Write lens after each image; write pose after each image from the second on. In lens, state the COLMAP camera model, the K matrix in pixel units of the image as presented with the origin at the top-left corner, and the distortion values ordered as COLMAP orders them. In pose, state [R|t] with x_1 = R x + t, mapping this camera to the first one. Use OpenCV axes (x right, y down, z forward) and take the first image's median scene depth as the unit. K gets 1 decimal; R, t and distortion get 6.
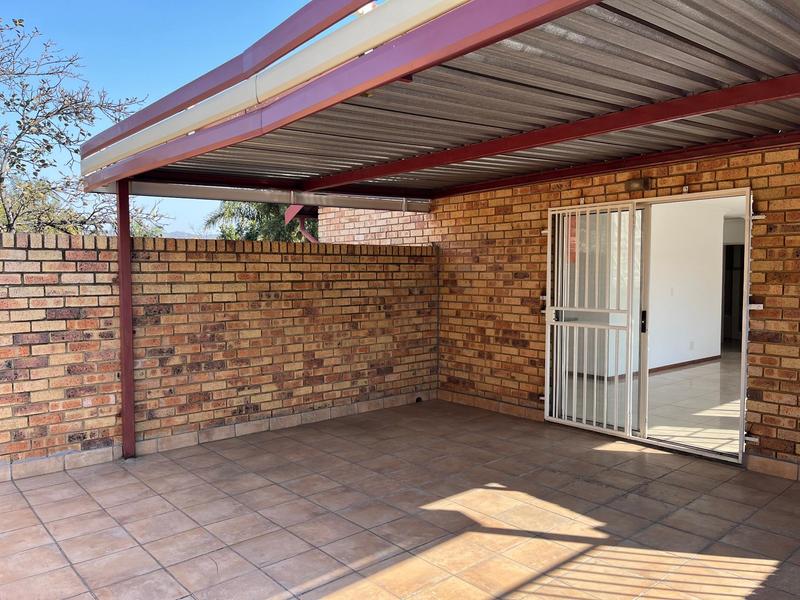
lens RADIAL K [[607.6, 0, 396.2], [0, 607.6, 301.3], [0, 0, 1]] dist [0.063039, -0.054275]
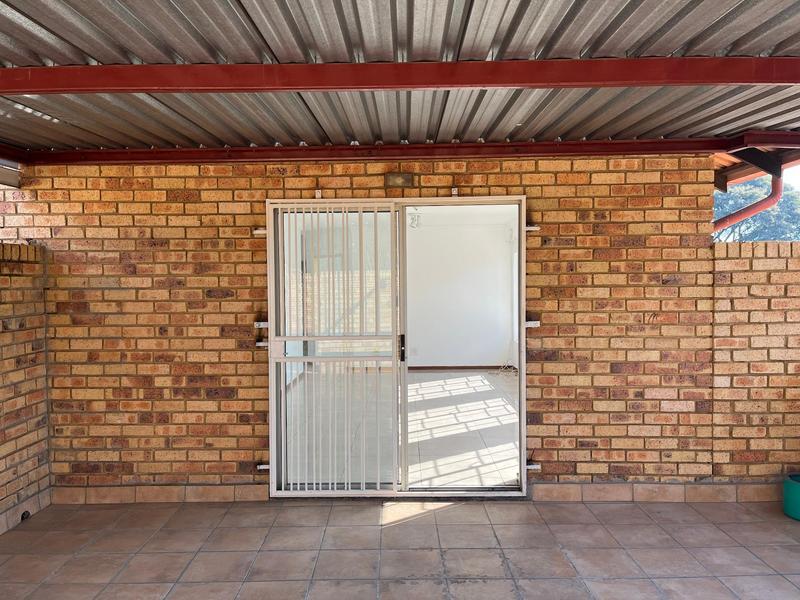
lens RADIAL K [[607.6, 0, 398.9], [0, 607.6, 304.1], [0, 0, 1]] dist [0.063039, -0.054275]
pose [[0.657399, -0.024552, 0.753143, -0.189159], [0.043030, 0.999061, -0.004991, -0.019587], [-0.752313, 0.035688, 0.657838, 0.418189]]
